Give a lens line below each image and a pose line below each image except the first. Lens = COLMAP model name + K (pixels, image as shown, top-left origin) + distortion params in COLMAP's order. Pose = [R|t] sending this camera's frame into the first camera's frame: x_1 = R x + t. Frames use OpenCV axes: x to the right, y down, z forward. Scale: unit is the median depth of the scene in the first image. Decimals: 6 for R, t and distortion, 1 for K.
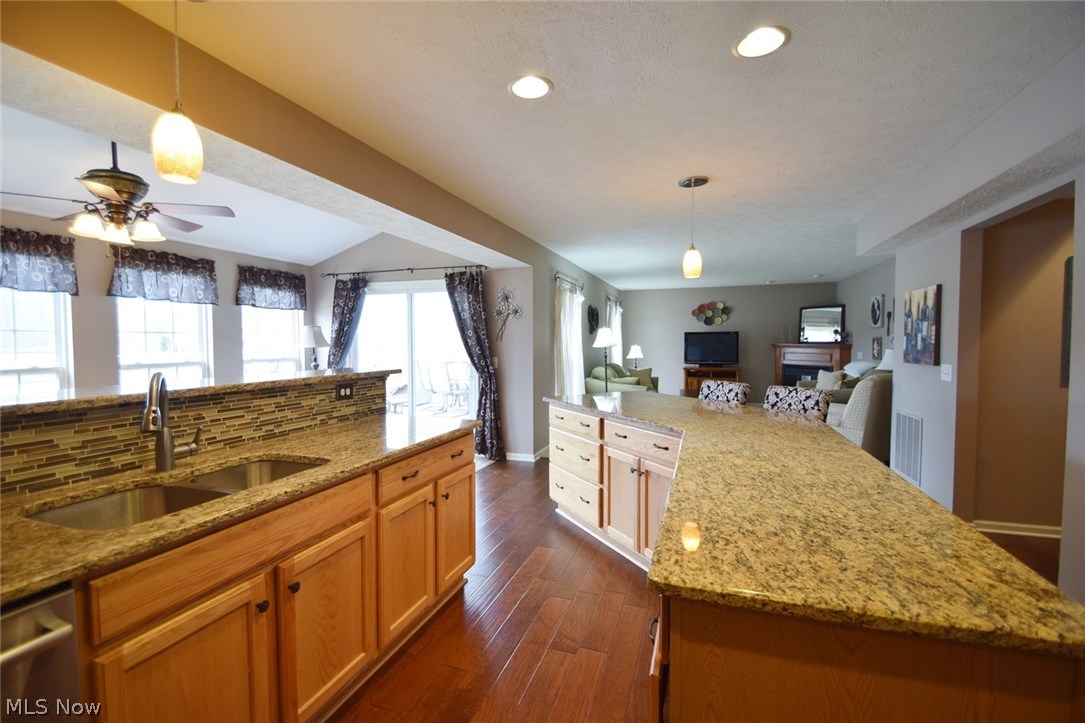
lens RADIAL K [[479.3, 0, 543.6], [0, 479.3, 360.9], [0, 0, 1]] dist [0.003006, 0.000235]
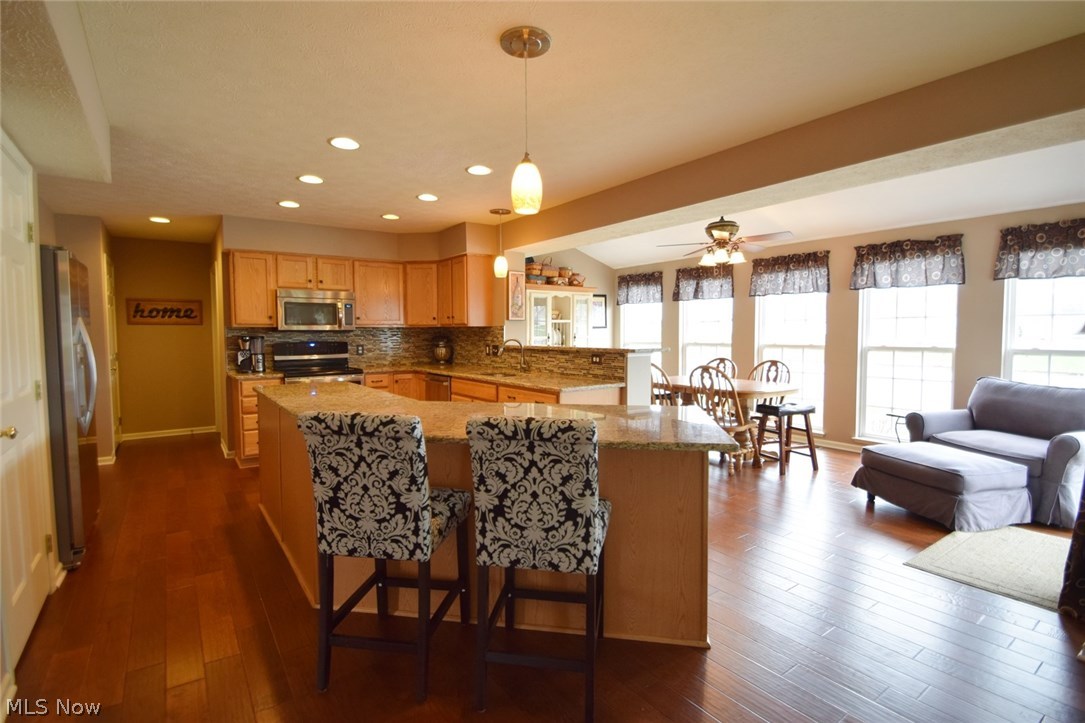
lens RADIAL K [[513.6, 0, 543.0], [0, 513.6, 359.1], [0, 0, 1]] dist [-0.000057, 0.000100]
pose [[-0.567844, 0.051615, -0.821517, 0.722754], [-0.027497, 0.996286, 0.081602, -0.046649], [0.822677, 0.068927, -0.564315, 1.226680]]
